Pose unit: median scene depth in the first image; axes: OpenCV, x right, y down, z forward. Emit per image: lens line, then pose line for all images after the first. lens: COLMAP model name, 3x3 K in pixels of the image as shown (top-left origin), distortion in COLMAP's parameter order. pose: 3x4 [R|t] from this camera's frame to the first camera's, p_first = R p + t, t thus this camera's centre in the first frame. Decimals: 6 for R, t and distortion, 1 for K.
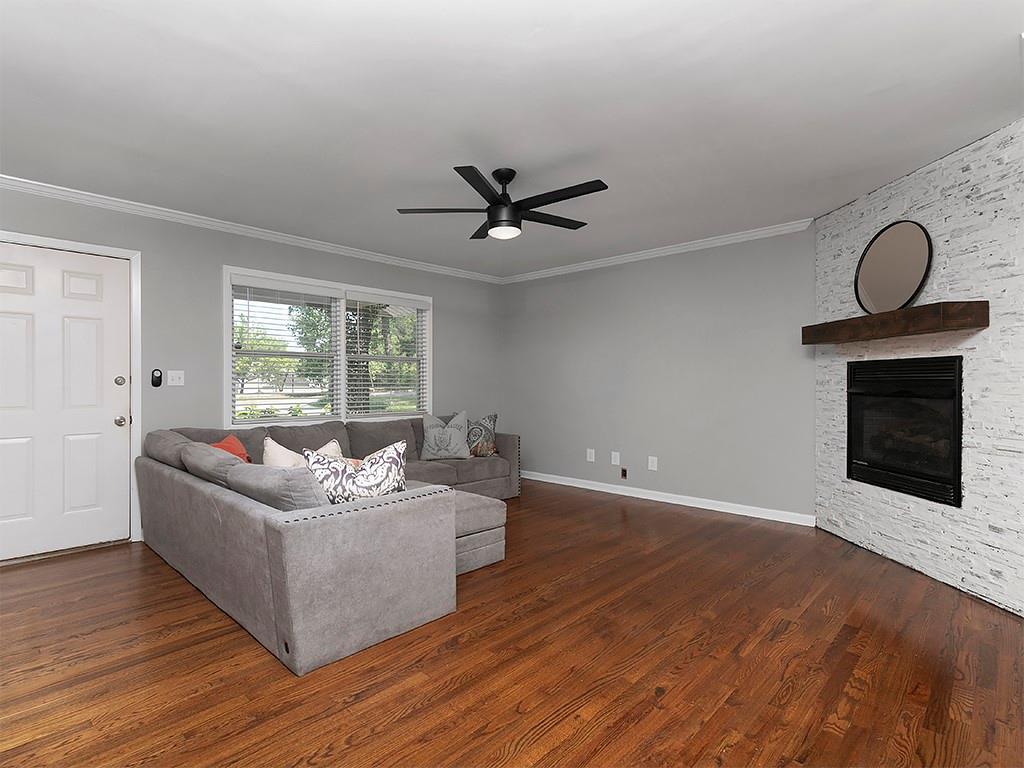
lens RADIAL K [[520.8, 0, 510.6], [0, 520.8, 385.8], [0, 0, 1]] dist [-0.001357, -0.000034]
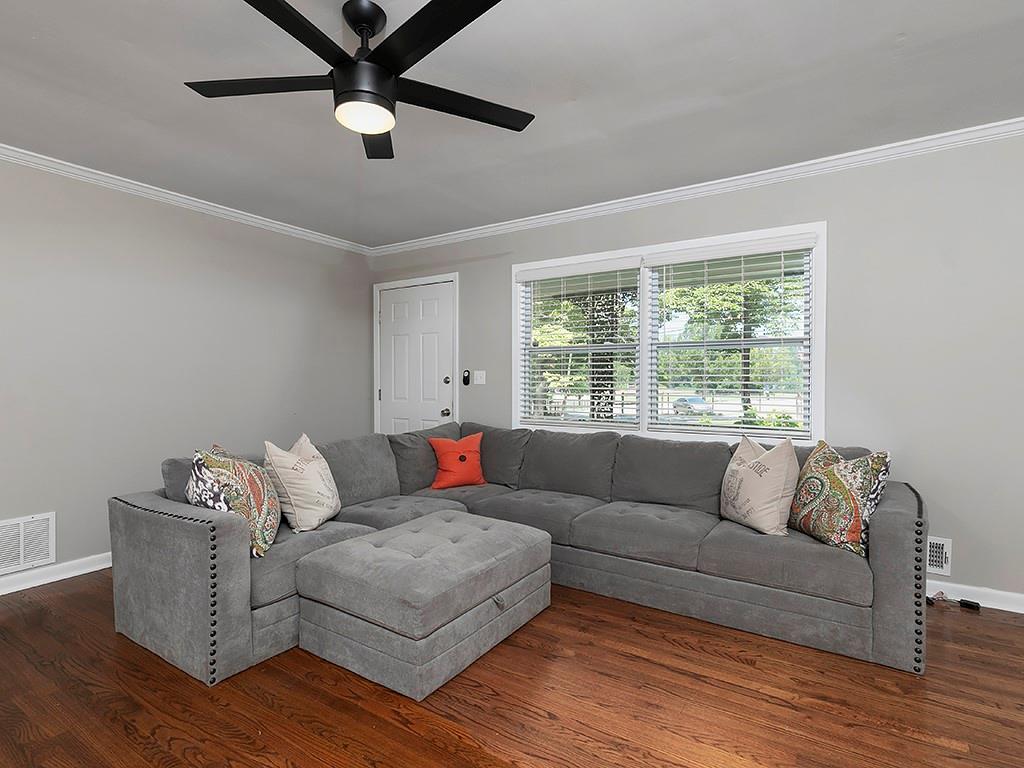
lens RADIAL K [[520.8, 0, 510.0], [0, 520.8, 386.2], [0, 0, 1]] dist [-0.001357, -0.000034]
pose [[0.173349, 0.006570, -0.984839, 0.488666], [0.002270, 0.999972, 0.007071, -0.003865], [0.984858, -0.003461, 0.173329, 0.893995]]
